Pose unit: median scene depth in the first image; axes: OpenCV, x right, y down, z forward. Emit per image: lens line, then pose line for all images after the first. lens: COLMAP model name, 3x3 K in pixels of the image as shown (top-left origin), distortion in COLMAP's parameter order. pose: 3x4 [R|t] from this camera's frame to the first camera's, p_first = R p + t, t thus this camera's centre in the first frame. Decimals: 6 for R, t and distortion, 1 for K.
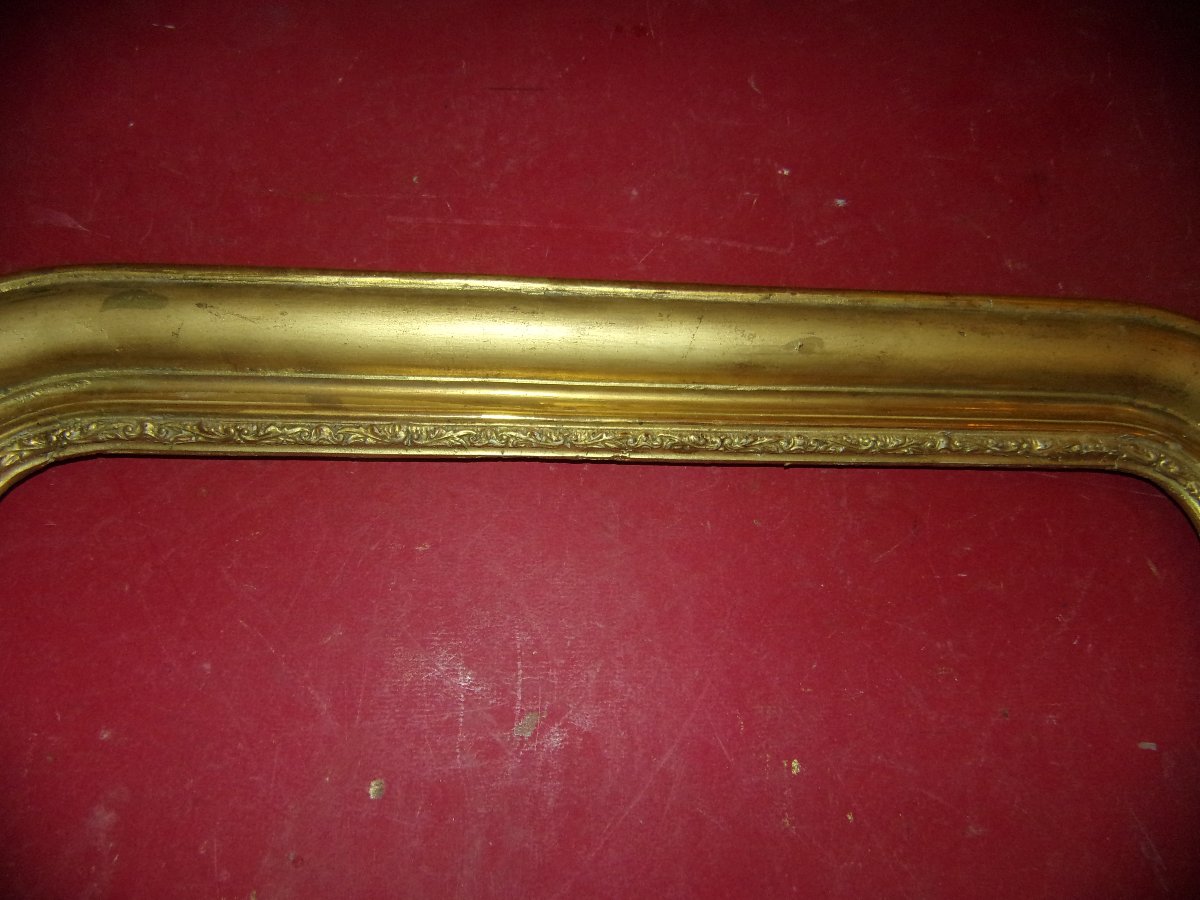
lens RADIAL K [[836.0, 0, 600.4], [0, 836.0, 450.6], [0, 0, 1]] dist [-0.008154, -0.010577]
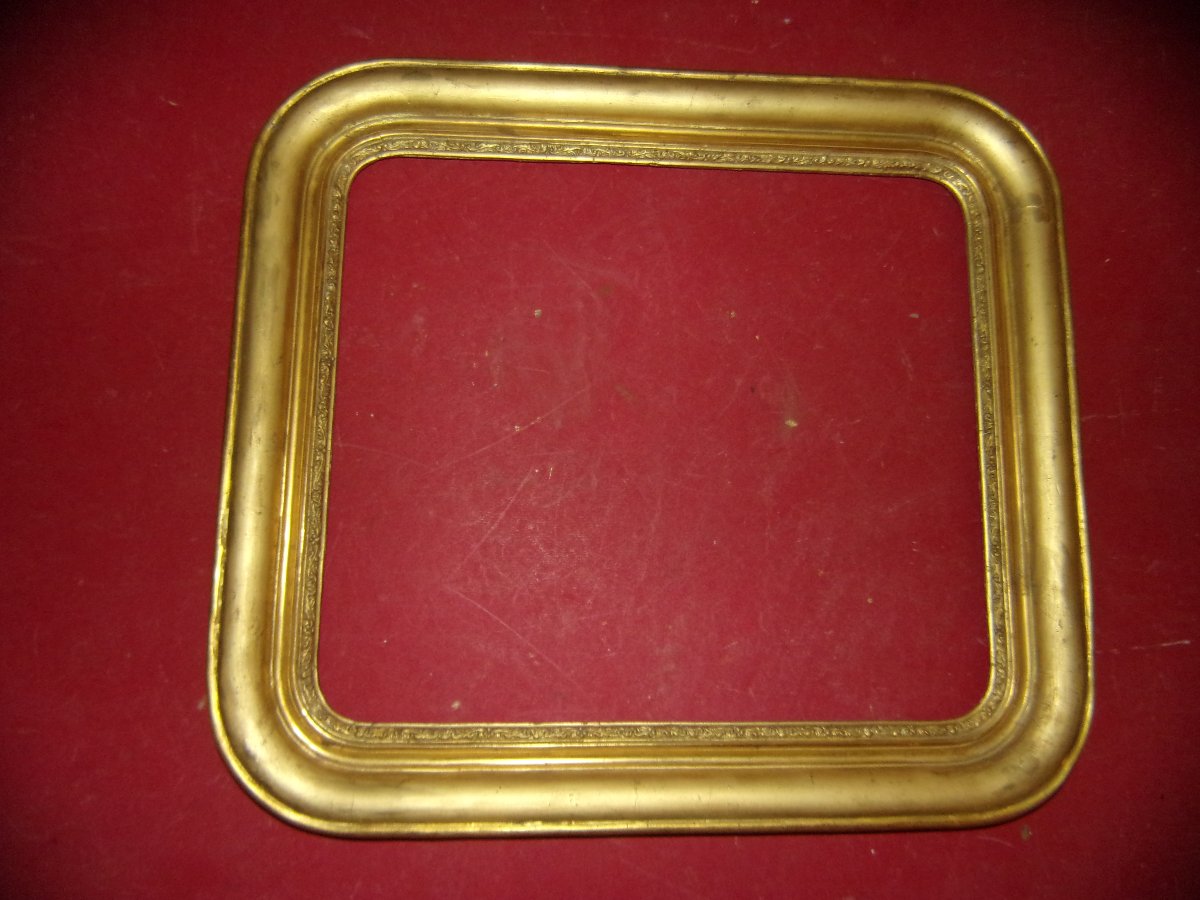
lens RADIAL K [[836.0, 0, 601.7], [0, 836.0, 448.6], [0, 0, 1]] dist [-0.008154, -0.010577]
pose [[0.998654, 0.022422, -0.046771, 0.008837], [-0.012498, 0.979189, 0.202565, 0.264451], [0.050339, -0.201708, 0.978151, -1.043869]]
